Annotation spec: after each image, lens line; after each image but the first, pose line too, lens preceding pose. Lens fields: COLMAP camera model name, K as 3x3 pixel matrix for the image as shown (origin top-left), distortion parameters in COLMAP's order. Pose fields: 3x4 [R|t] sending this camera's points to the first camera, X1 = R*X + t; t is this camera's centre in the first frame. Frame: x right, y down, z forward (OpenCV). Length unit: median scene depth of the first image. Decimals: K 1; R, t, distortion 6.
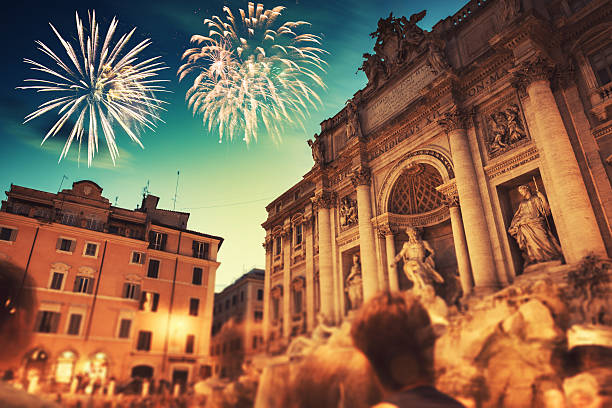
lens RADIAL K [[410.9, 0, 306.0], [0, 410.9, 204.0], [0, 0, 1]] dist [-0.000412, -0.000482]
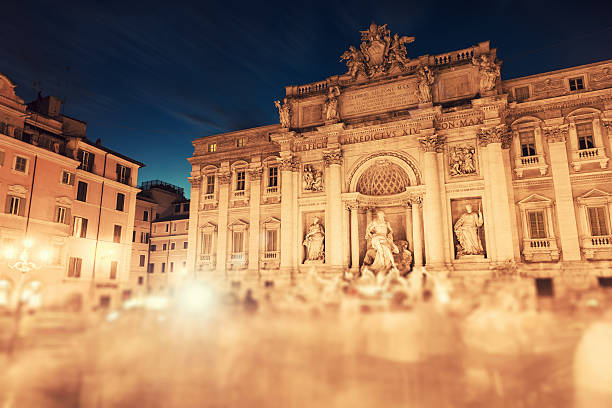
lens RADIAL K [[410.9, 0, 306.0], [0, 410.9, 204.0], [0, 0, 1]] dist [-0.000412, -0.000482]
pose [[0.848782, 0.124937, 0.513770, -0.458677], [-0.232632, 0.960822, 0.150674, -0.077619], [-0.474817, -0.247409, 0.844593, -0.019798]]
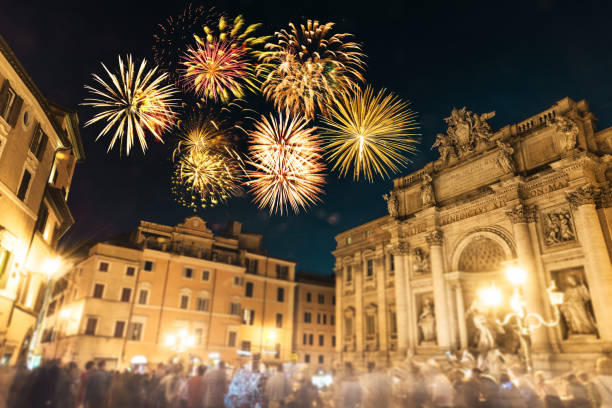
lens RADIAL K [[410.9, 0, 306.0], [0, 410.9, 204.0], [0, 0, 1]] dist [-0.000412, -0.000482]
pose [[0.999110, 0.036633, -0.020927, -0.204749], [-0.035511, 0.998033, 0.051670, -0.186947], [0.022778, -0.050881, 0.998445, -0.237567]]
